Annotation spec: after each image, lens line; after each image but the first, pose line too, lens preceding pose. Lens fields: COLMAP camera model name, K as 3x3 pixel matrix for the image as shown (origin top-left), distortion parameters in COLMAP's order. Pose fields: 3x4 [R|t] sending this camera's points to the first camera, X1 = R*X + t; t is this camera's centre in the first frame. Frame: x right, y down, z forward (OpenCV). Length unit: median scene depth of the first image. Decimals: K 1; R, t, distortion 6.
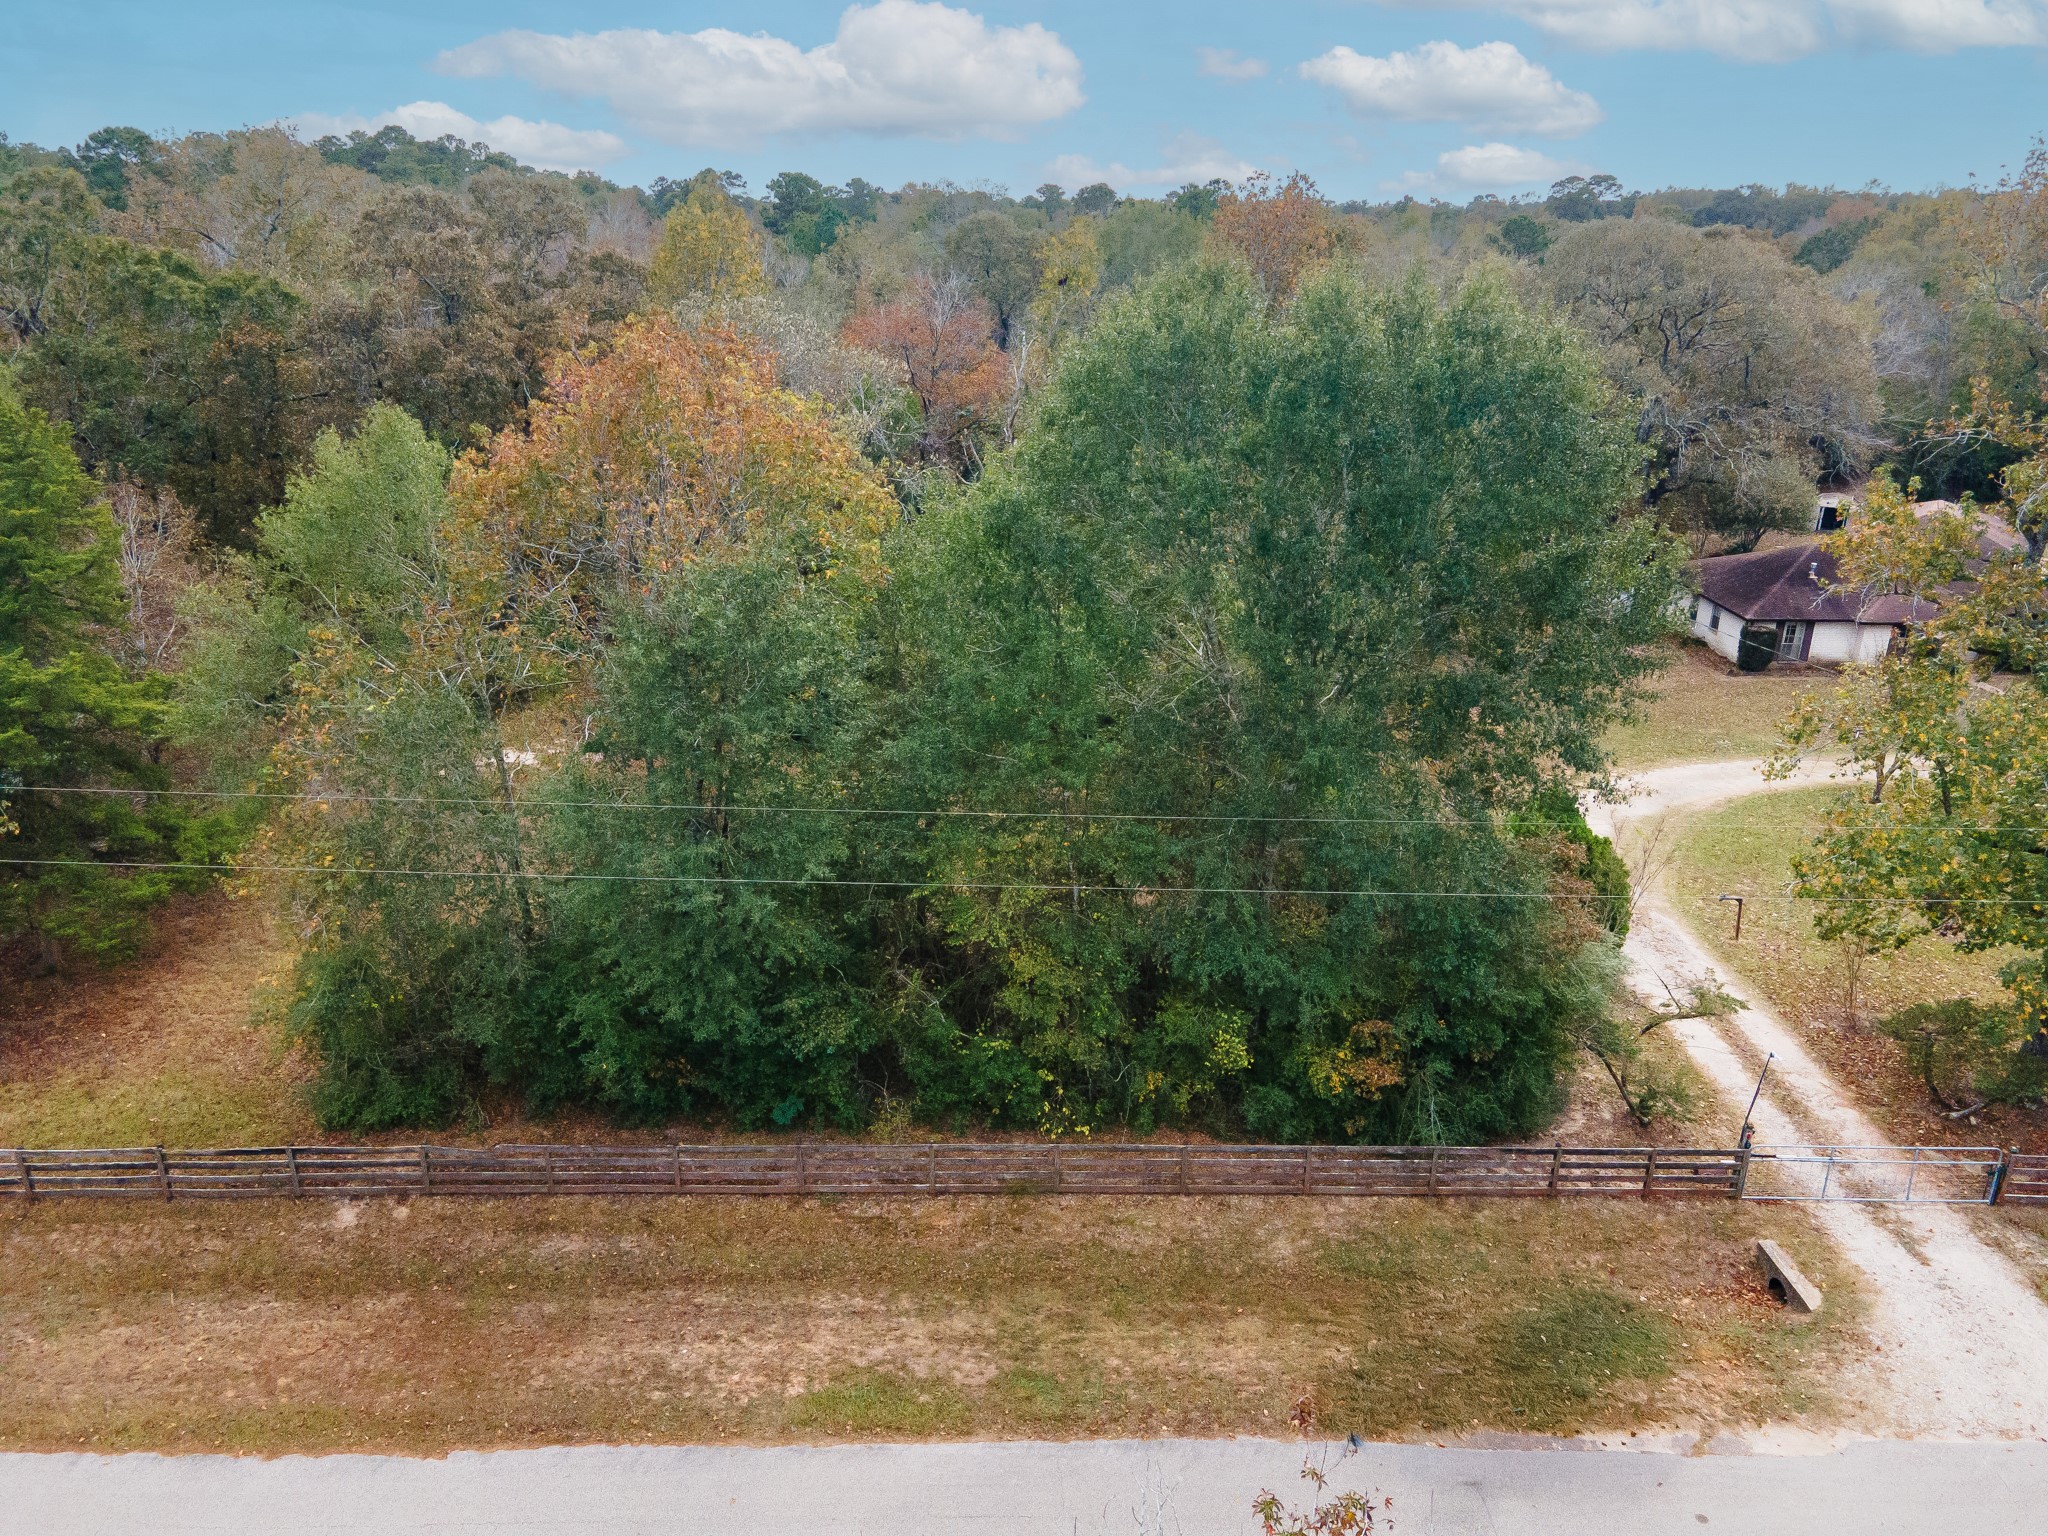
lens RADIAL K [[1432.9, 0, 1032.8], [0, 1432.9, 763.2], [0, 0, 1]] dist [0.046746, 0.015295]
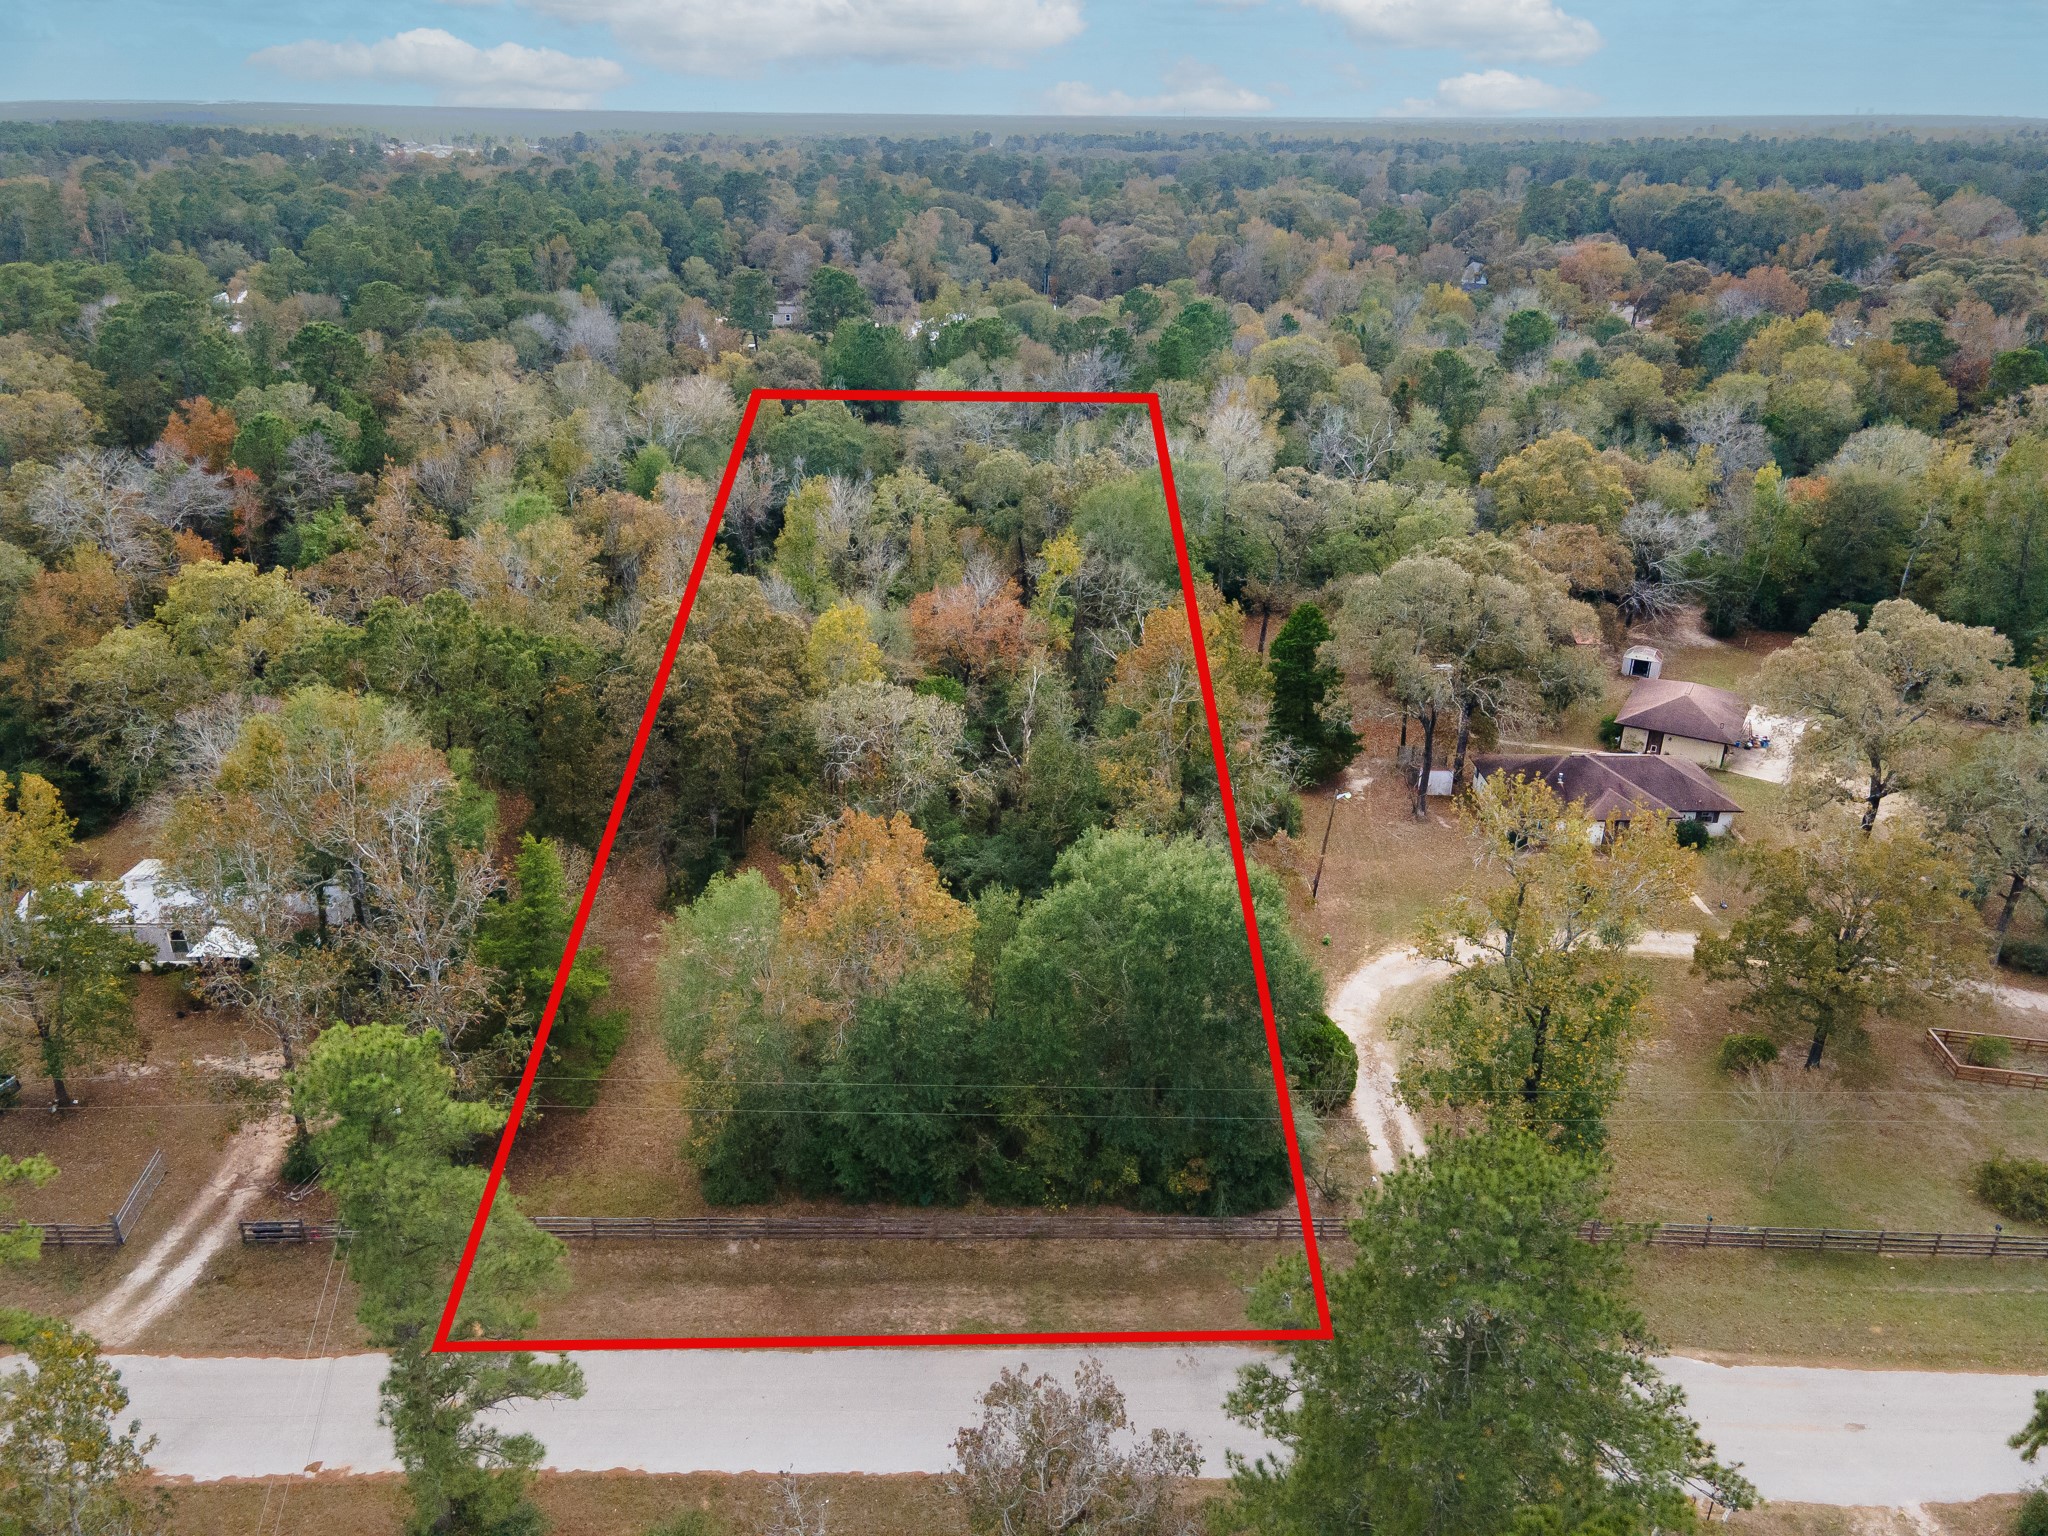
lens RADIAL K [[1432.9, 0, 1018.2], [0, 1432.9, 771.6], [0, 0, 1]] dist [0.046746, 0.015295]
pose [[0.999961, -0.003125, -0.008201, -0.014265], [0.003631, 0.998044, 0.062403, -0.548162], [0.007990, -0.062430, 0.998017, -1.145452]]
